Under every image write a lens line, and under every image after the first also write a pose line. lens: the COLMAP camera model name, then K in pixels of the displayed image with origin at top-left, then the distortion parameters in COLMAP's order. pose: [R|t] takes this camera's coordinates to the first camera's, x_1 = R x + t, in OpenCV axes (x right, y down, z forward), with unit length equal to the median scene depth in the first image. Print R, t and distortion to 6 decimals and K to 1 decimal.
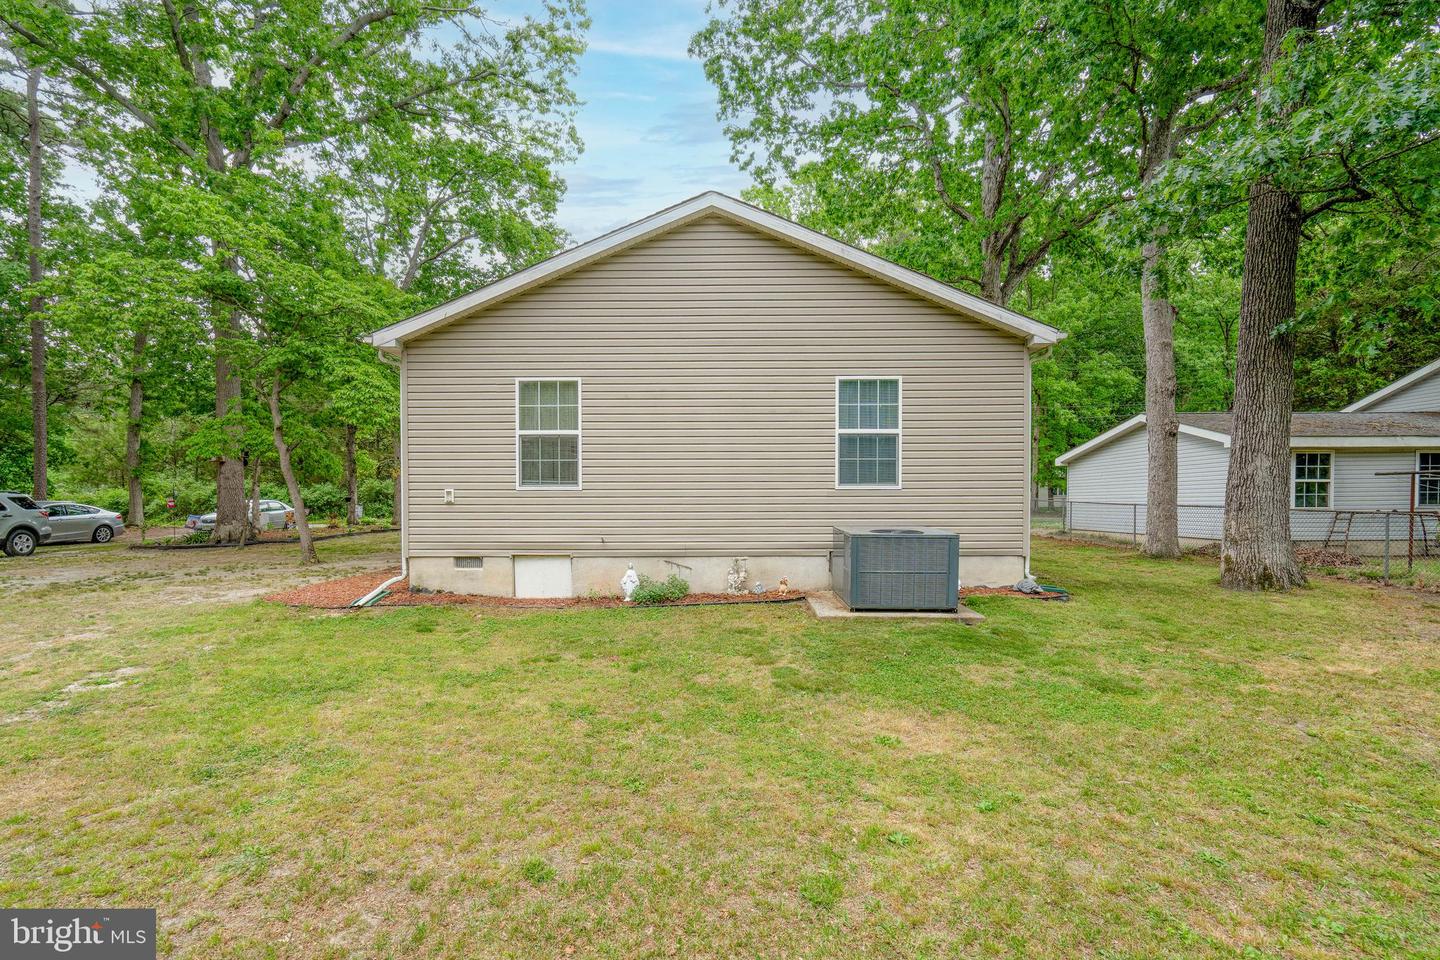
lens RADIAL K [[658.0, 0, 798.7], [0, 658.0, 527.4], [0, 0, 1]] dist [-0.002645, 0.000832]
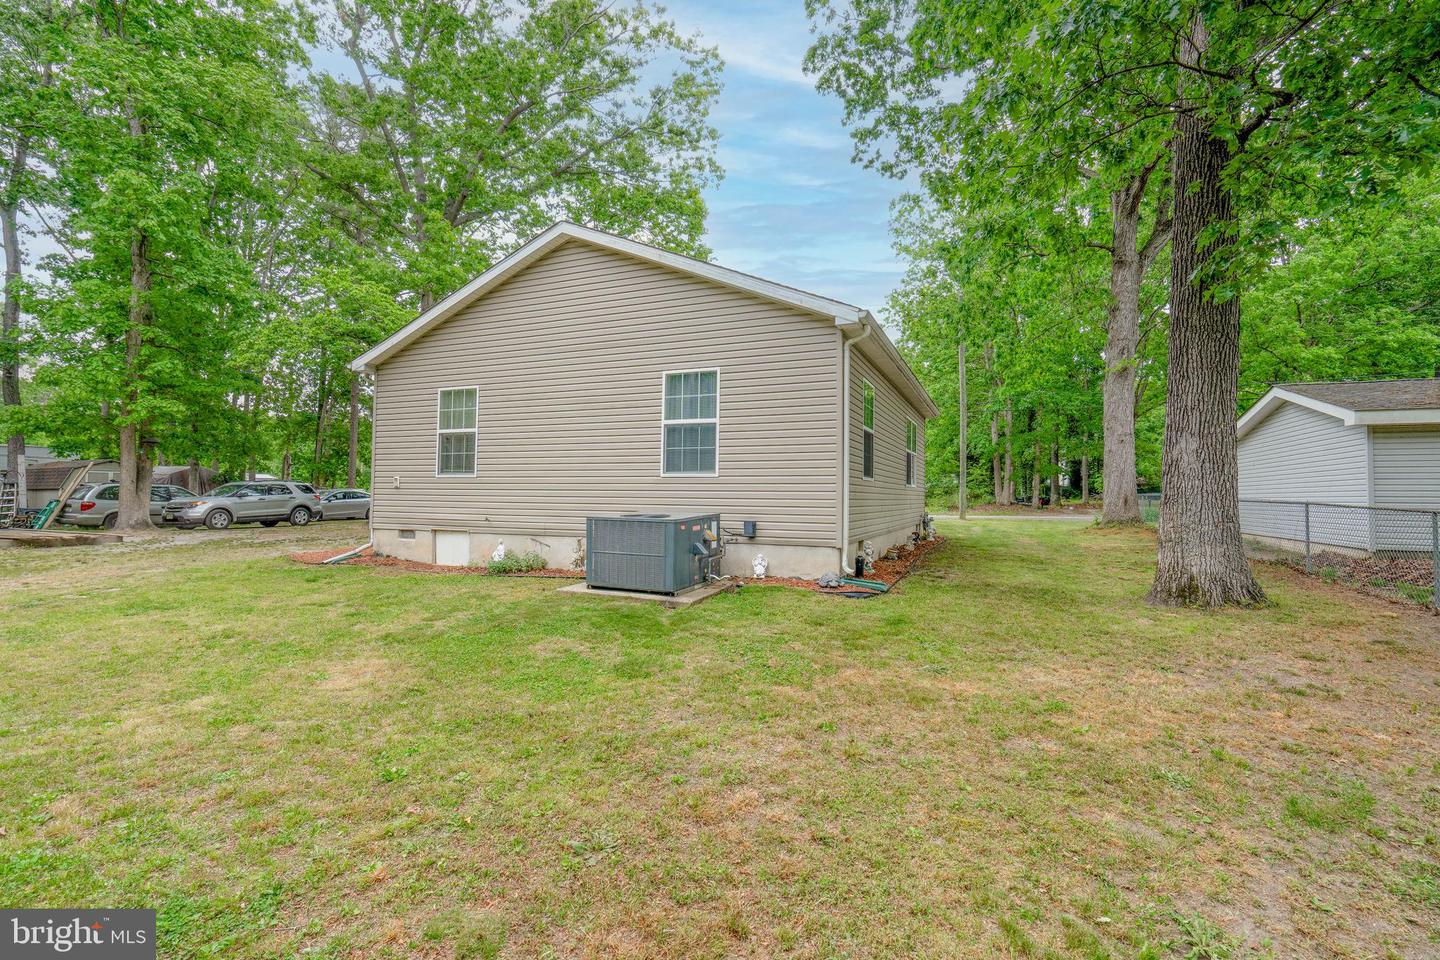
lens RADIAL K [[658.0, 0, 731.4], [0, 658.0, 483.6], [0, 0, 1]] dist [-0.002645, 0.000832]
pose [[0.922878, 0.003977, -0.385071, 0.565529], [-0.026260, 0.998269, -0.052626, 0.005710], [0.384195, 0.058679, 0.921385, 0.066856]]
